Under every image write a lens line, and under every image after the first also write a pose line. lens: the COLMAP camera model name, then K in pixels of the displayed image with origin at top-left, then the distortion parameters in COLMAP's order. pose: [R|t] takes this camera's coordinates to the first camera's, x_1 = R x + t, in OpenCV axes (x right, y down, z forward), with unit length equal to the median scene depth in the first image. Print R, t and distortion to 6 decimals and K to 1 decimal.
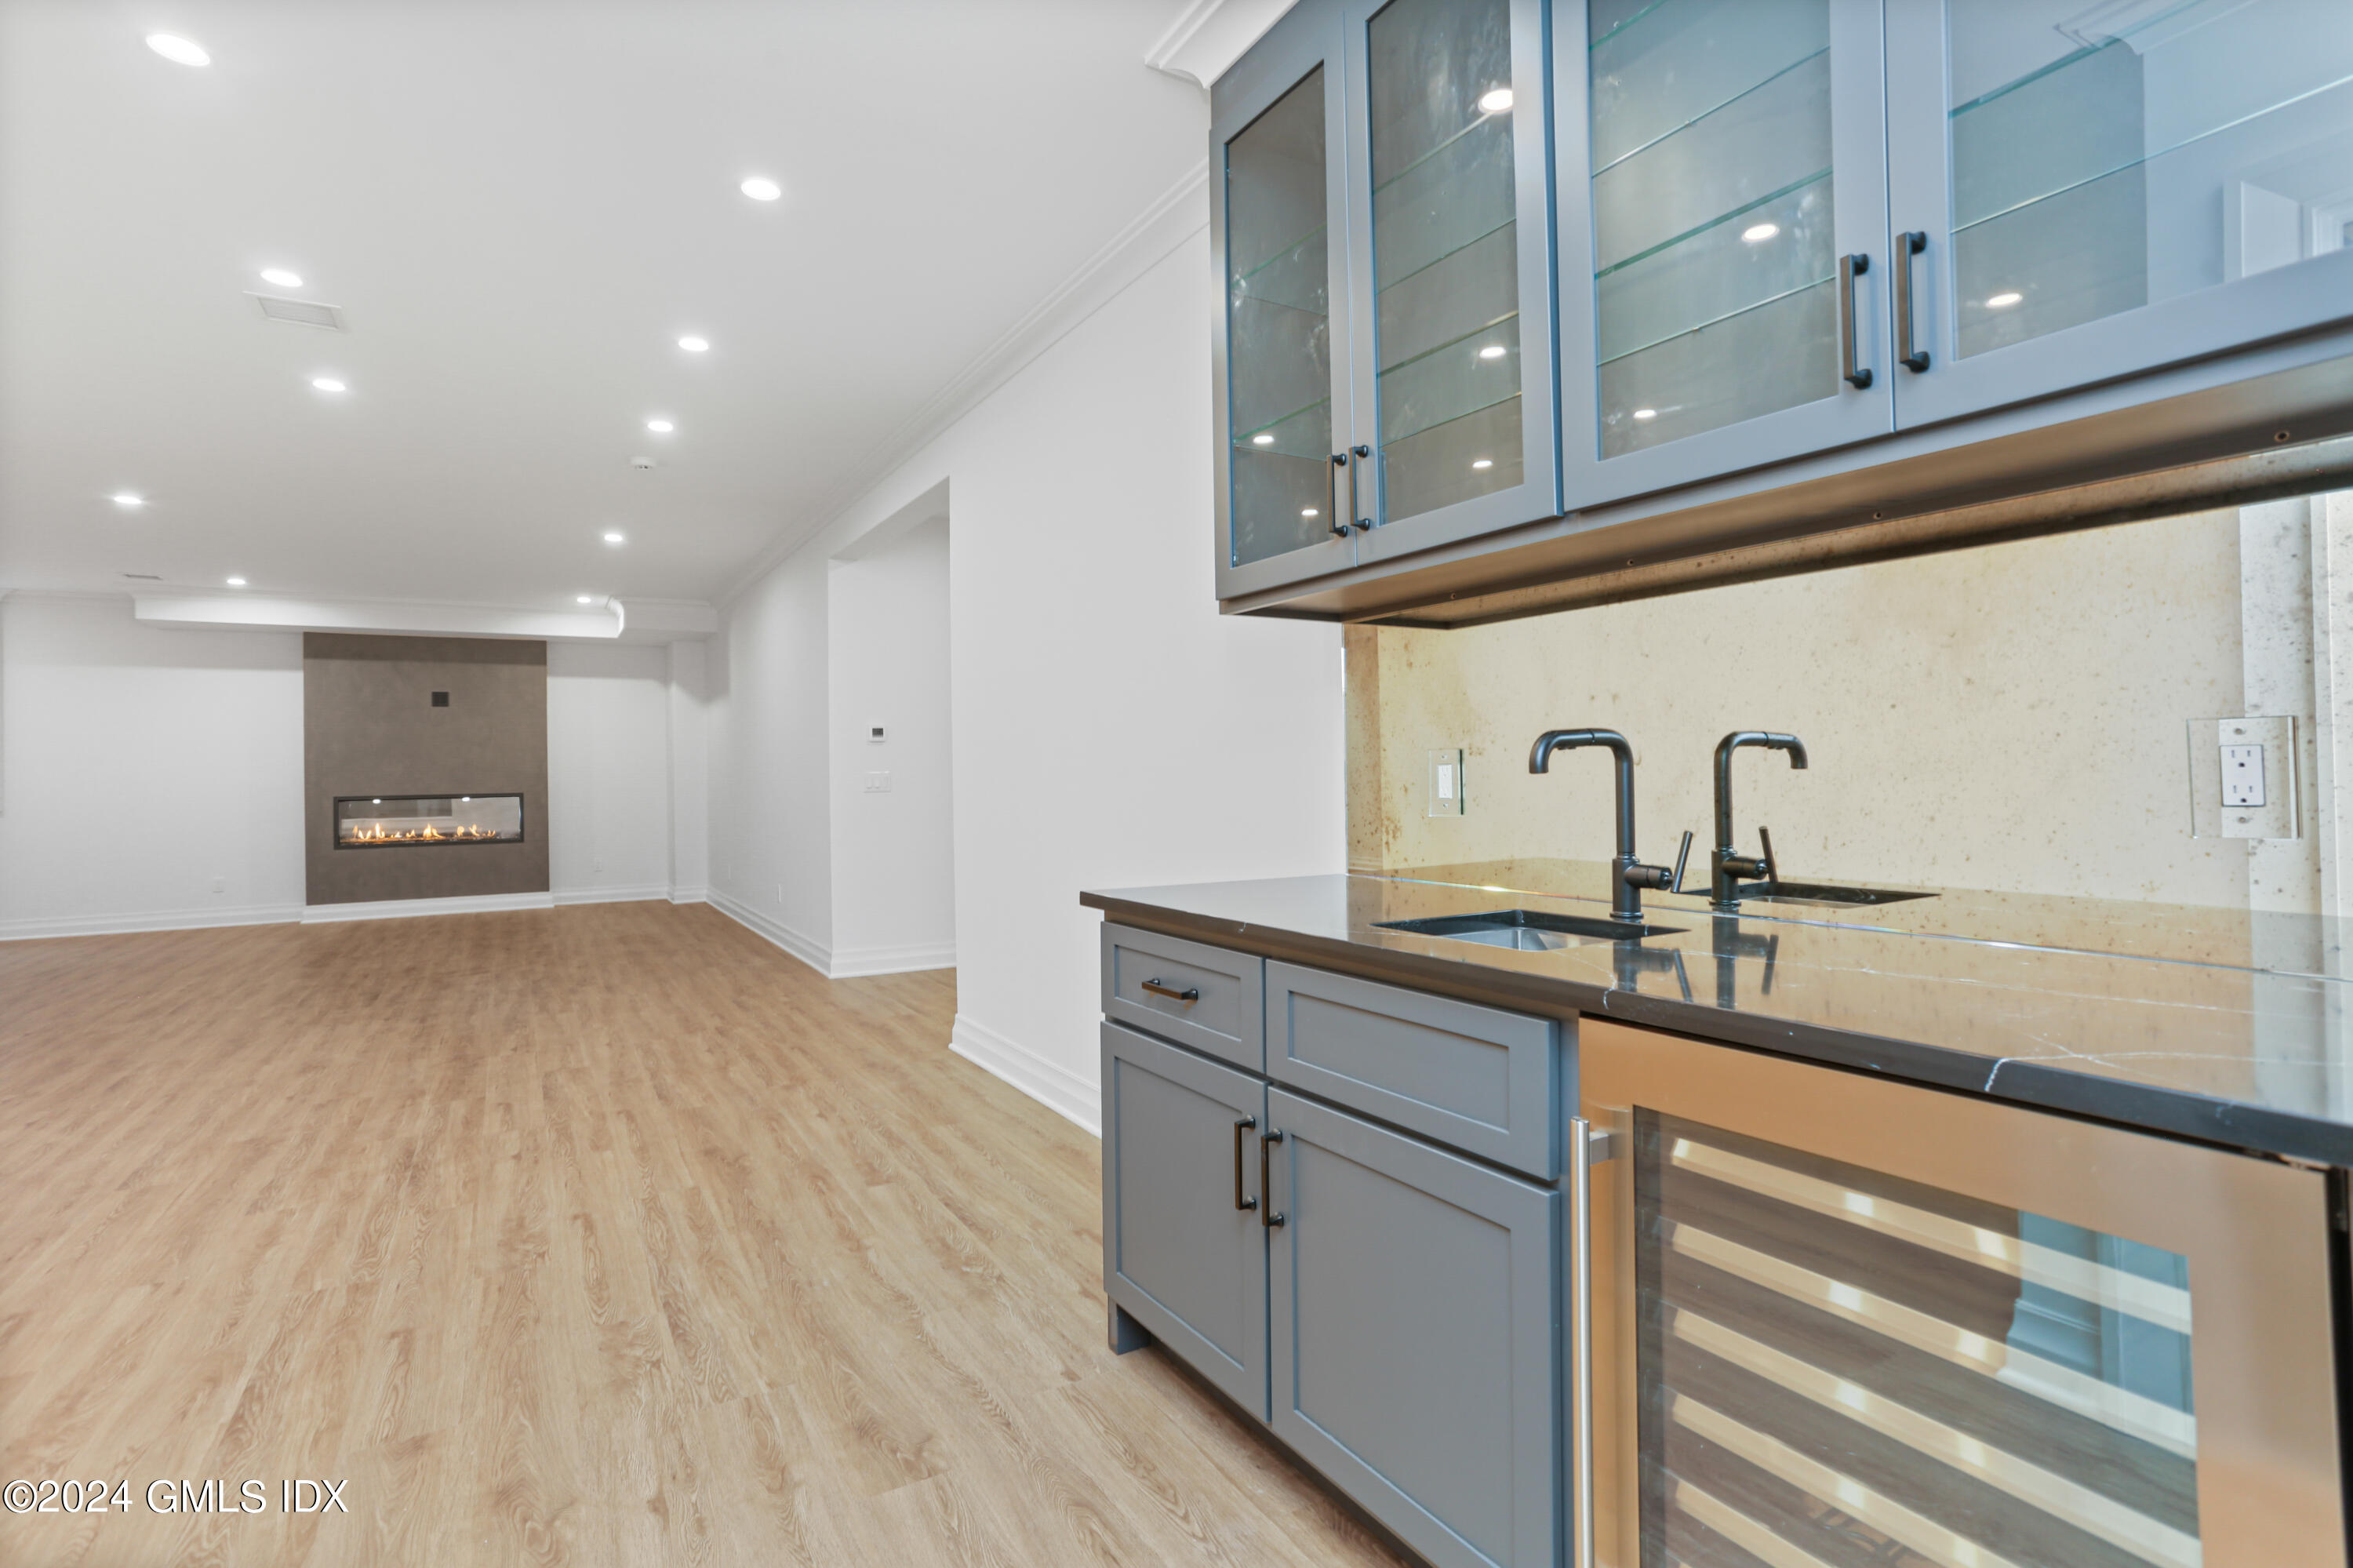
lens RADIAL K [[1140.3, 0, 1182.0], [0, 1140.3, 783.3], [0, 0, 1]] dist [-0.003746, 0.000323]
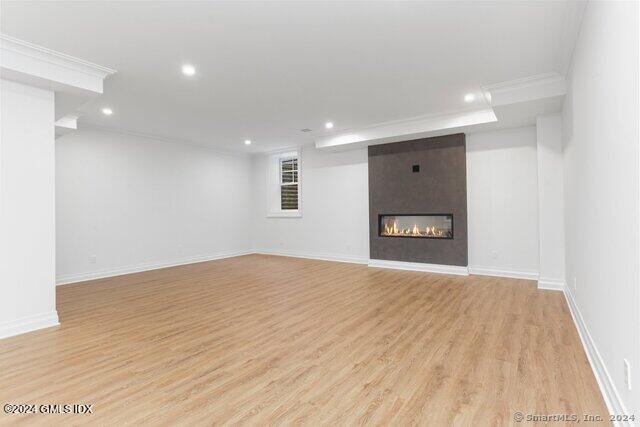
lens RADIAL K [[310.1, 0, 322.5], [0, 310.1, 211.6], [0, 0, 1]] dist [-0.003746, 0.000323]
pose [[0.417265, 0.016422, -0.908636, -0.202108], [0.001971, 0.999818, 0.018975, -0.006262], [0.908783, -0.009709, 0.417157, 0.603369]]
